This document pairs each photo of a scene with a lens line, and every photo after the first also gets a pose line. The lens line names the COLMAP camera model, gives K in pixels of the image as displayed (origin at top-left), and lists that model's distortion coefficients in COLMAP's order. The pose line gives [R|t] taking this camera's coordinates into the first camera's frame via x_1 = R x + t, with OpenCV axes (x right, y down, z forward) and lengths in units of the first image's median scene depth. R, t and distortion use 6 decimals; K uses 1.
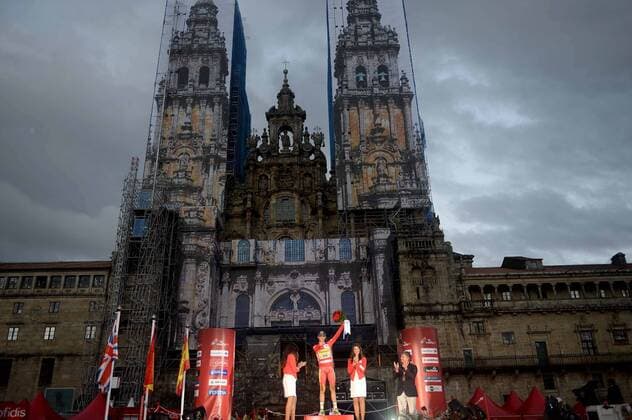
lens RADIAL K [[541.9, 0, 316.0], [0, 541.9, 210.0], [0, 0, 1]] dist [0.002734, 0.004651]
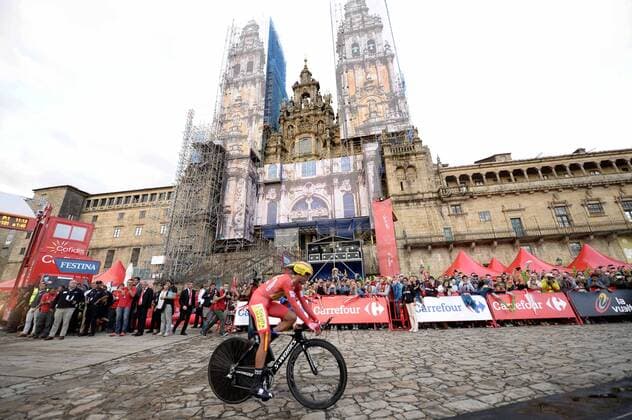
lens RADIAL K [[265.3, 0, 316.0], [0, 265.3, 210.0], [0, 0, 1]] dist [-0.001460, -0.000258]
pose [[0.982204, -0.064889, -0.176251, 0.090583], [0.073511, 0.996374, 0.042831, 0.152233], [0.172833, -0.055025, 0.983413, 0.338640]]
